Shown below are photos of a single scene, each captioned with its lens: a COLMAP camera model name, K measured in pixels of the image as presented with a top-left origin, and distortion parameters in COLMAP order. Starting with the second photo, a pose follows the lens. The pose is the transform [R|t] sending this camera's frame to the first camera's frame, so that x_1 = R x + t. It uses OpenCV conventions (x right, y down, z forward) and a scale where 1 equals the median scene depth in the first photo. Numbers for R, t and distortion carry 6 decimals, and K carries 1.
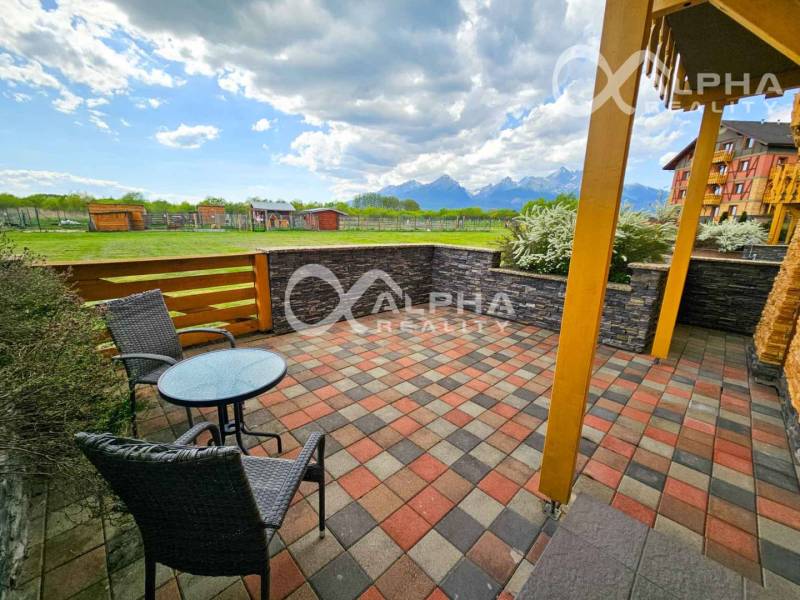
lens RADIAL K [[324.8, 0, 404.7], [0, 324.8, 297.0], [0, 0, 1]] dist [0.002202, -0.000771]
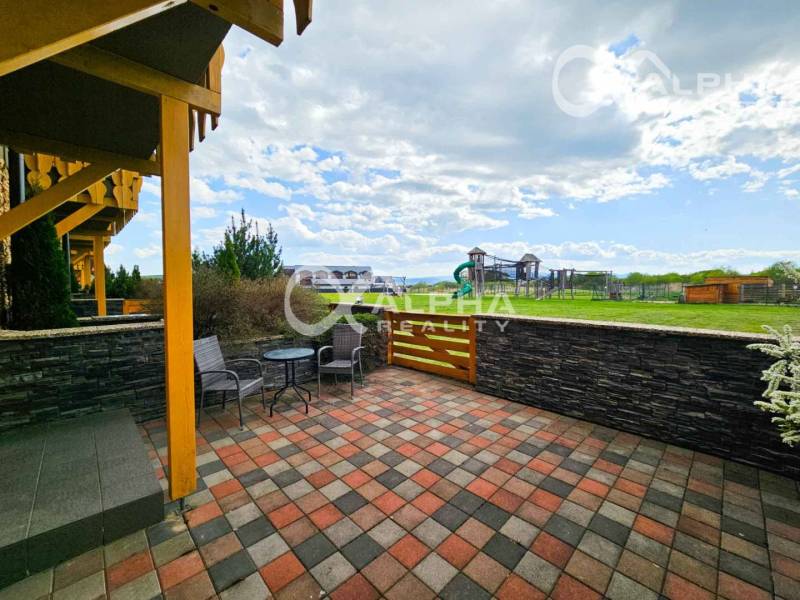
lens RADIAL K [[324.8, 0, 403.4], [0, 324.8, 302.7], [0, 0, 1]] dist [0.002202, -0.000771]
pose [[0.001600, 0.025563, -0.999672, 0.850970], [-0.226877, 0.973614, 0.024534, -0.175809], [0.973922, 0.226763, 0.007357, 0.823521]]
